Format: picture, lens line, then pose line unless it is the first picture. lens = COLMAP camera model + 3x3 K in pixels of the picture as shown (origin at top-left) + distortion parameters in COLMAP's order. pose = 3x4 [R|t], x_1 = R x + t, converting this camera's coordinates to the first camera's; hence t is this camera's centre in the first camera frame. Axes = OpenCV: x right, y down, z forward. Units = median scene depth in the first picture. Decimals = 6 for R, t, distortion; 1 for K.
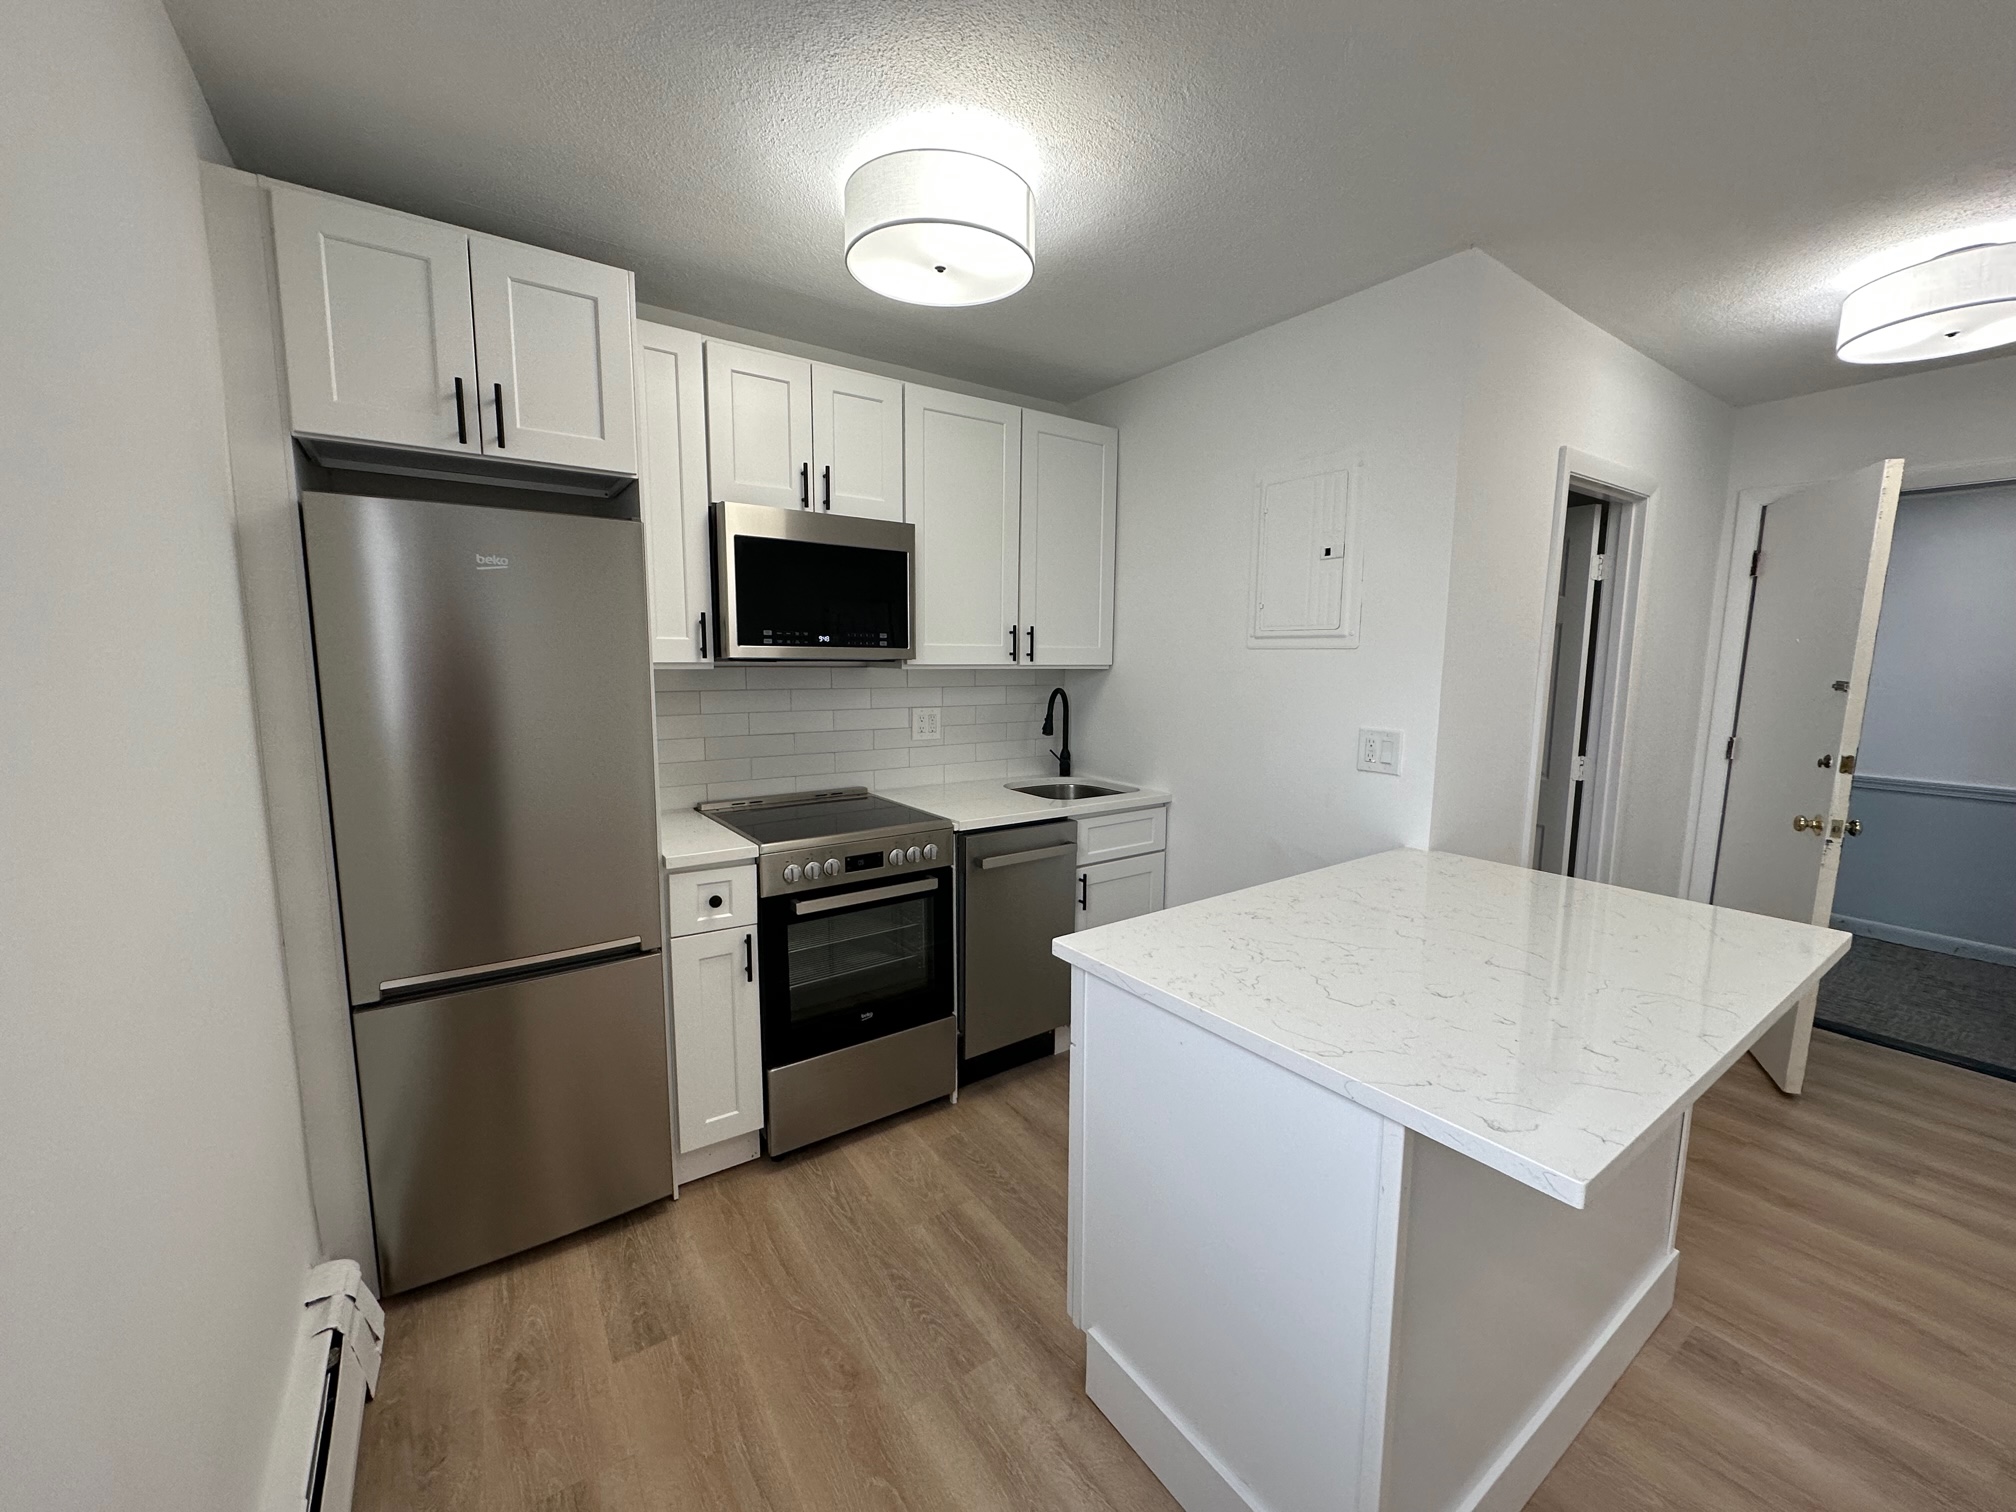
lens RADIAL K [[803.6, 0, 1008.0], [0, 803.6, 756.0], [0, 0, 1]] dist [-0.008648, -0.000170]
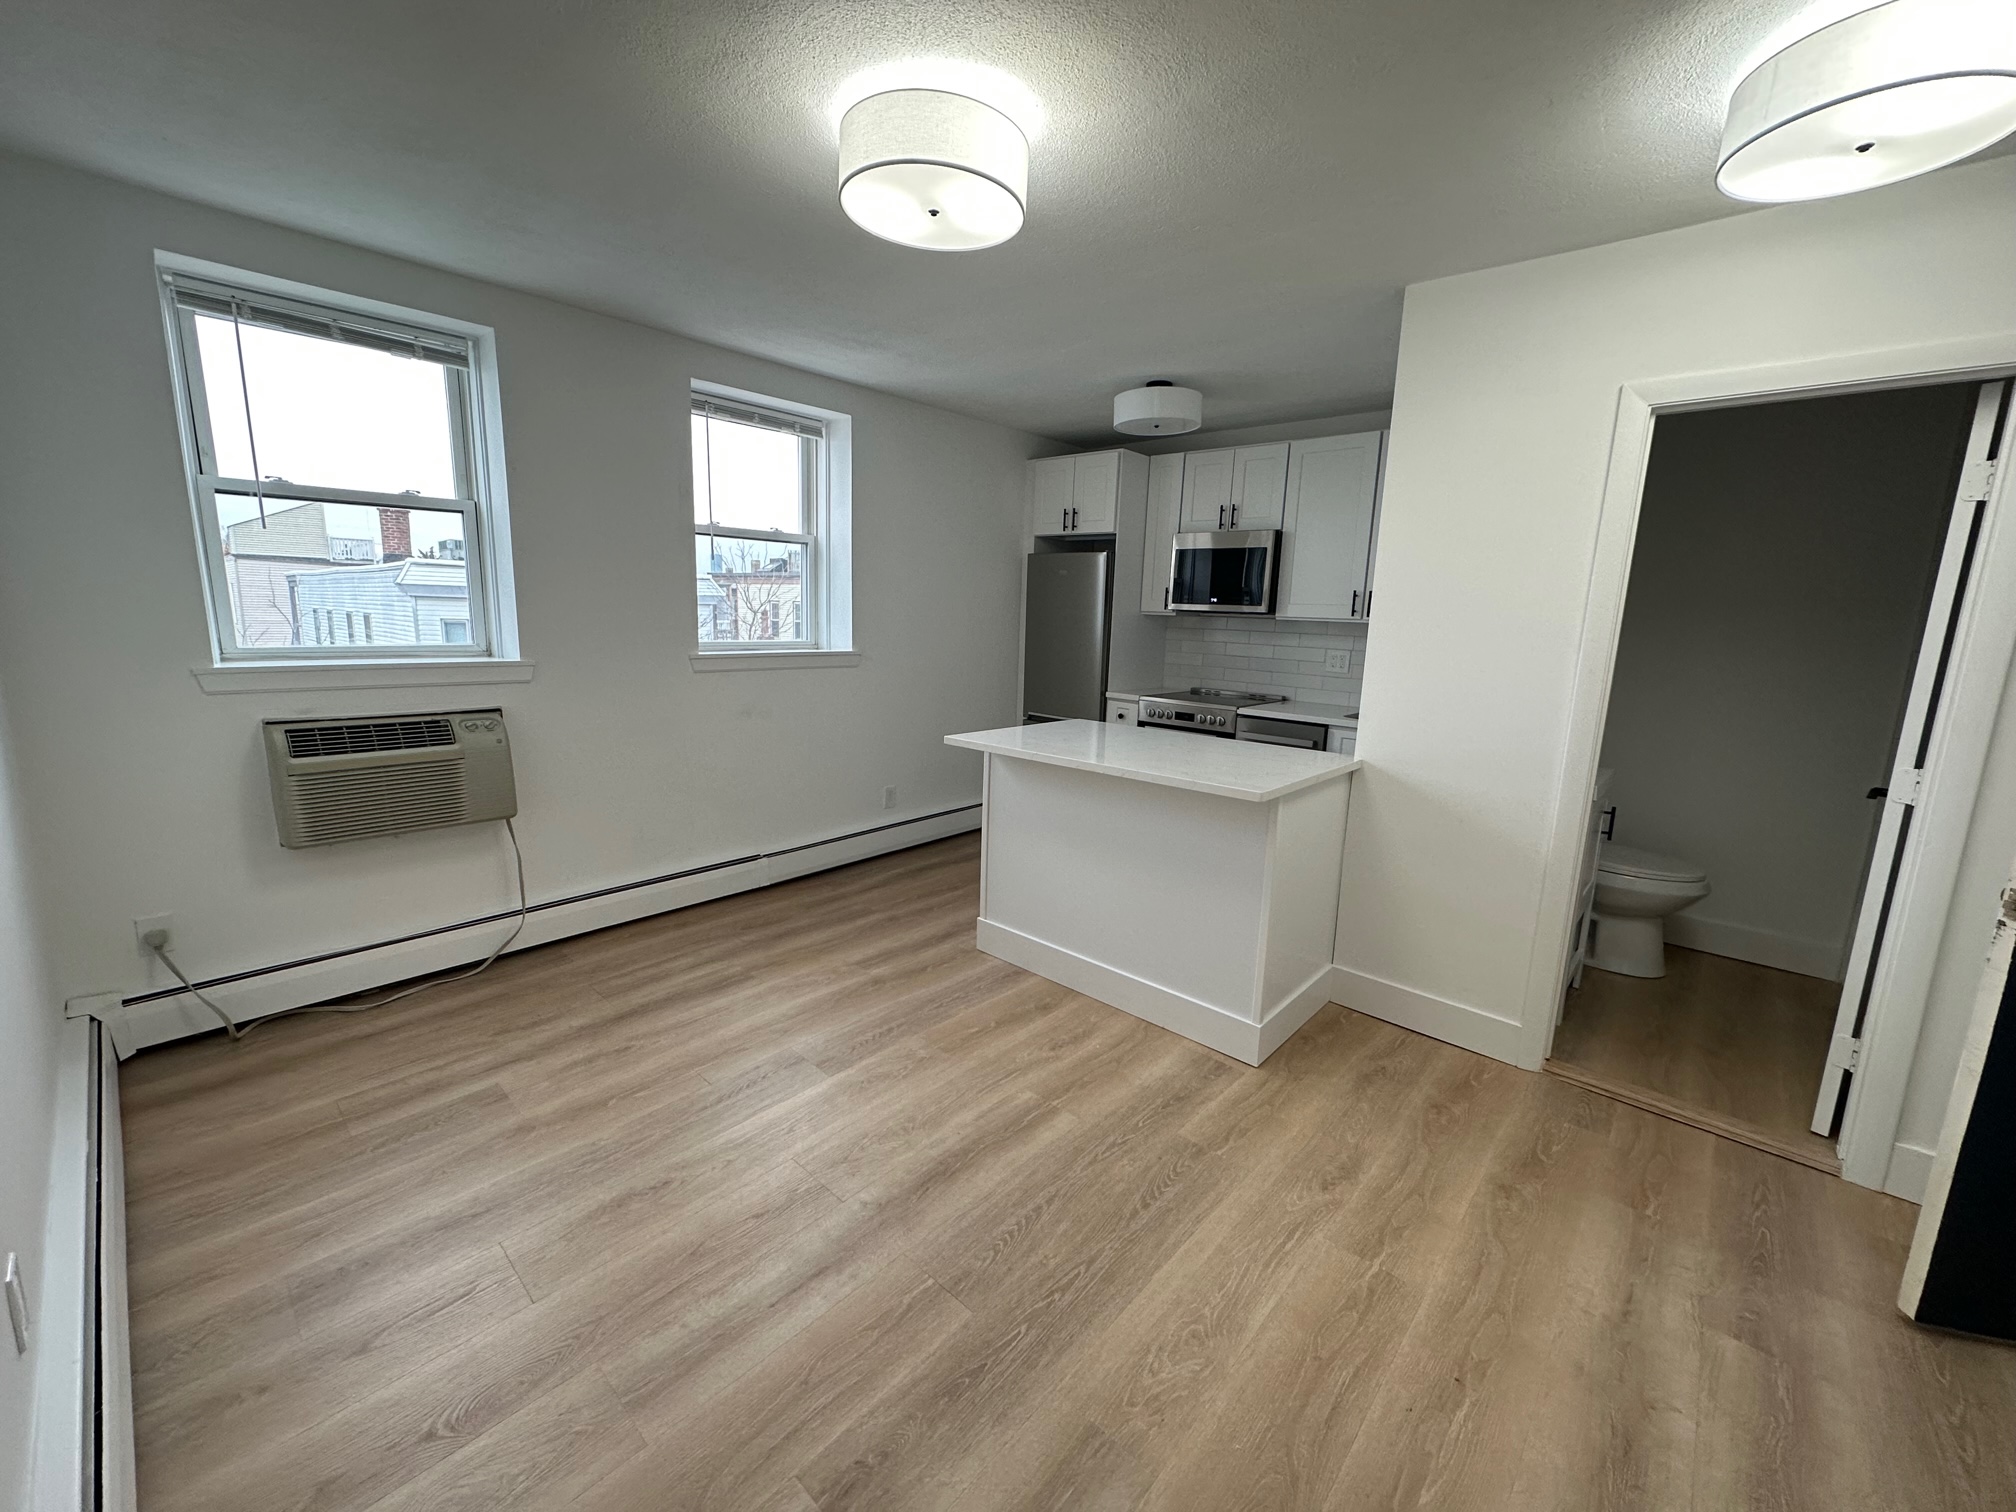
lens RADIAL K [[803.6, 0, 1008.0], [0, 803.6, 756.0], [0, 0, 1]] dist [-0.008648, -0.000170]
pose [[0.224029, 0.175395, -0.958670, 1.555316], [-0.151866, 0.977939, 0.143431, 0.012565], [0.962677, 0.113456, 0.245723, 0.129140]]
